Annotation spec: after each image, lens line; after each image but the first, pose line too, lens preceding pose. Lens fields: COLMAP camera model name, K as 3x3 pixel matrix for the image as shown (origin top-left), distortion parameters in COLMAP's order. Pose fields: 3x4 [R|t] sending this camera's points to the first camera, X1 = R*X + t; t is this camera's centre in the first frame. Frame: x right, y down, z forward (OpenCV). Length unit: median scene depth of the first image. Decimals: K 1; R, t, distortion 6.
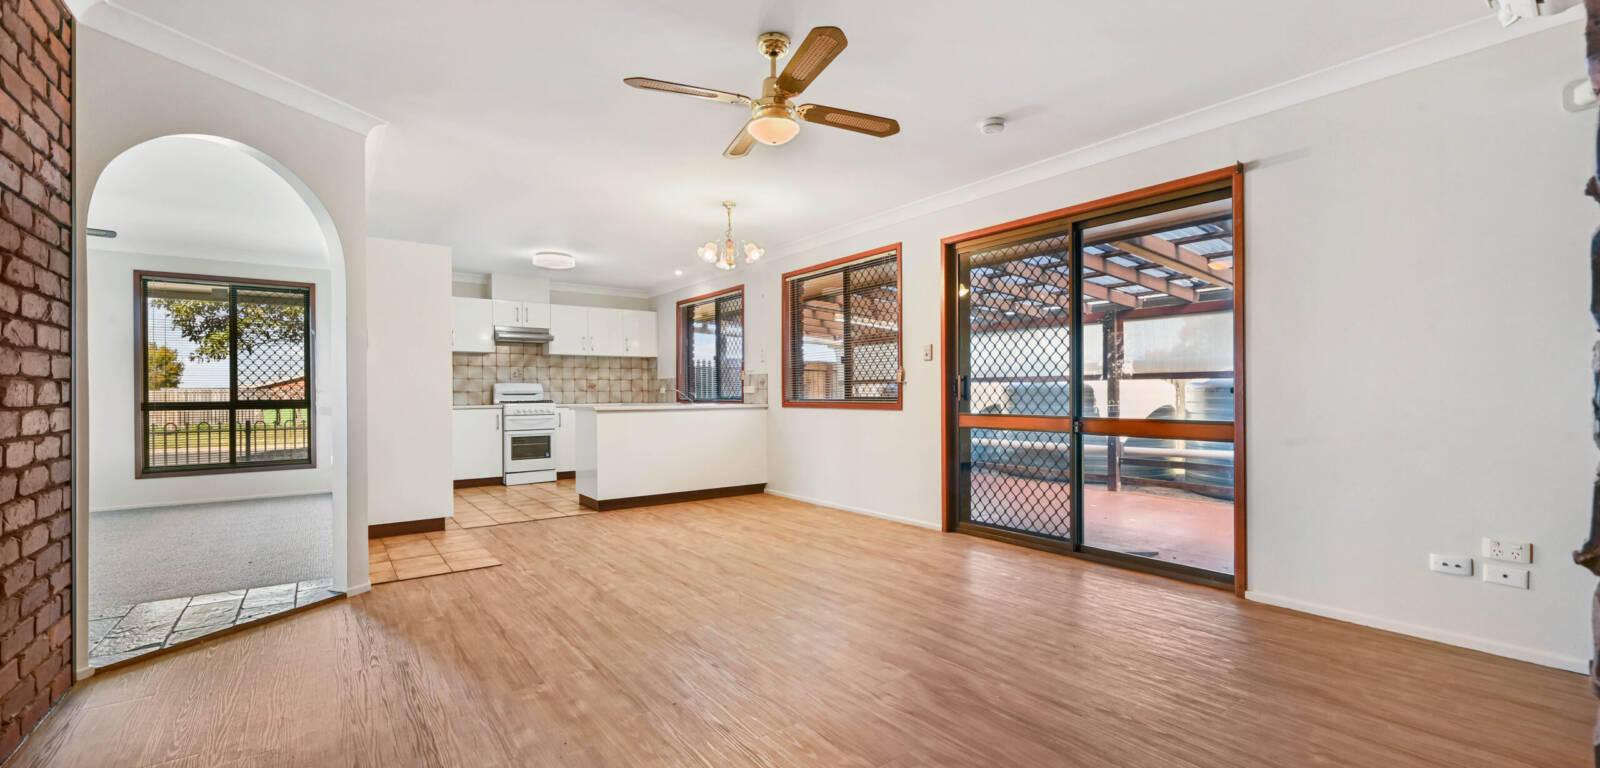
lens RADIAL K [[635.4, 0, 800.0], [0, 635.4, 384.0], [0, 0, 1]] dist [0.001790, 0.000210]
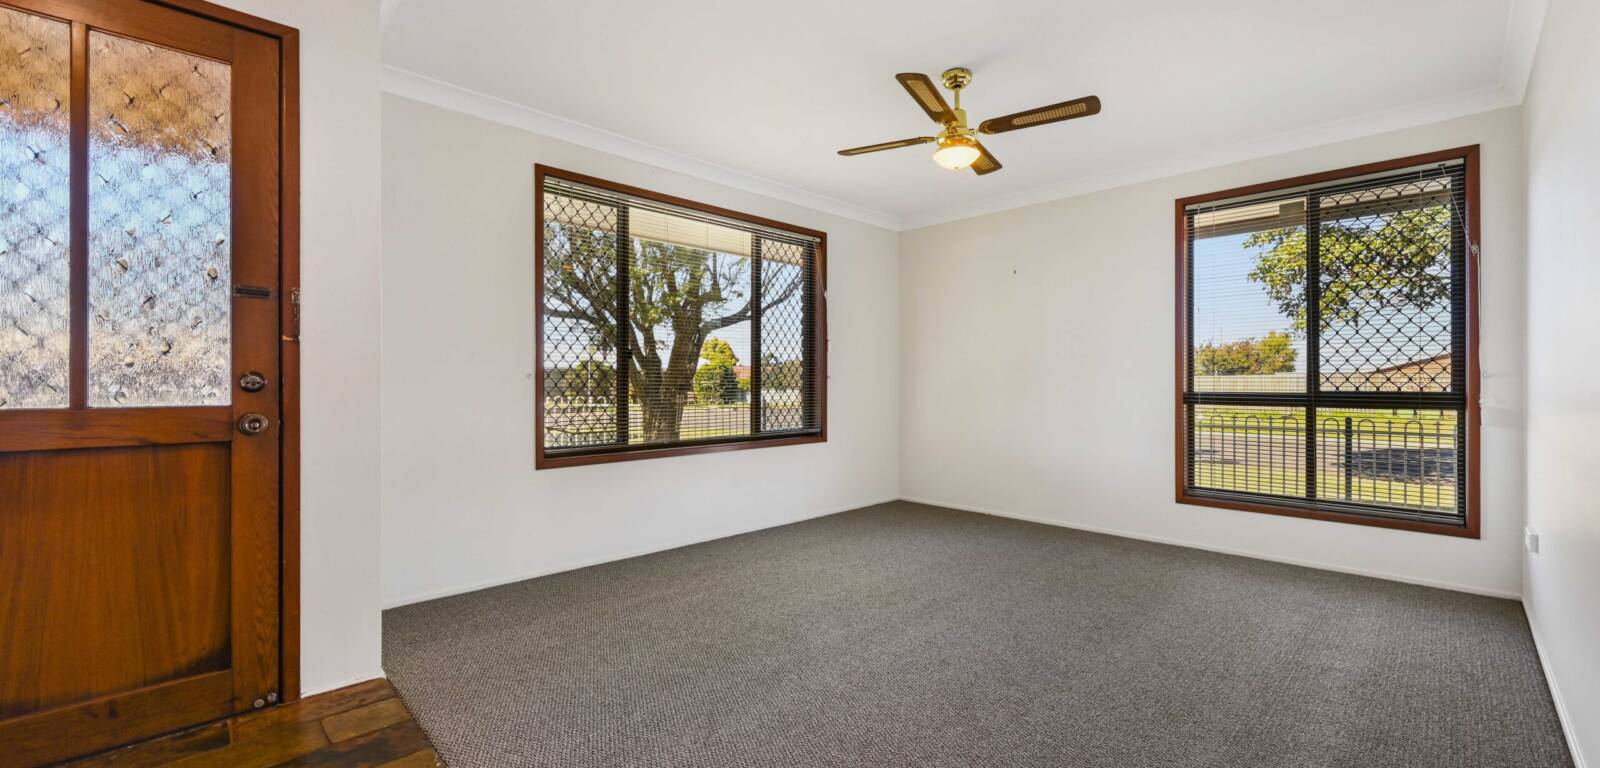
lens RADIAL K [[635.4, 0, 800.0], [0, 635.4, 384.0], [0, 0, 1]] dist [0.001790, 0.000210]
pose [[0.118261, 0.011795, -0.992912, -0.371438], [0.011954, 0.999840, 0.013301, 0.005595], [0.992911, -0.013442, 0.118101, 0.469230]]
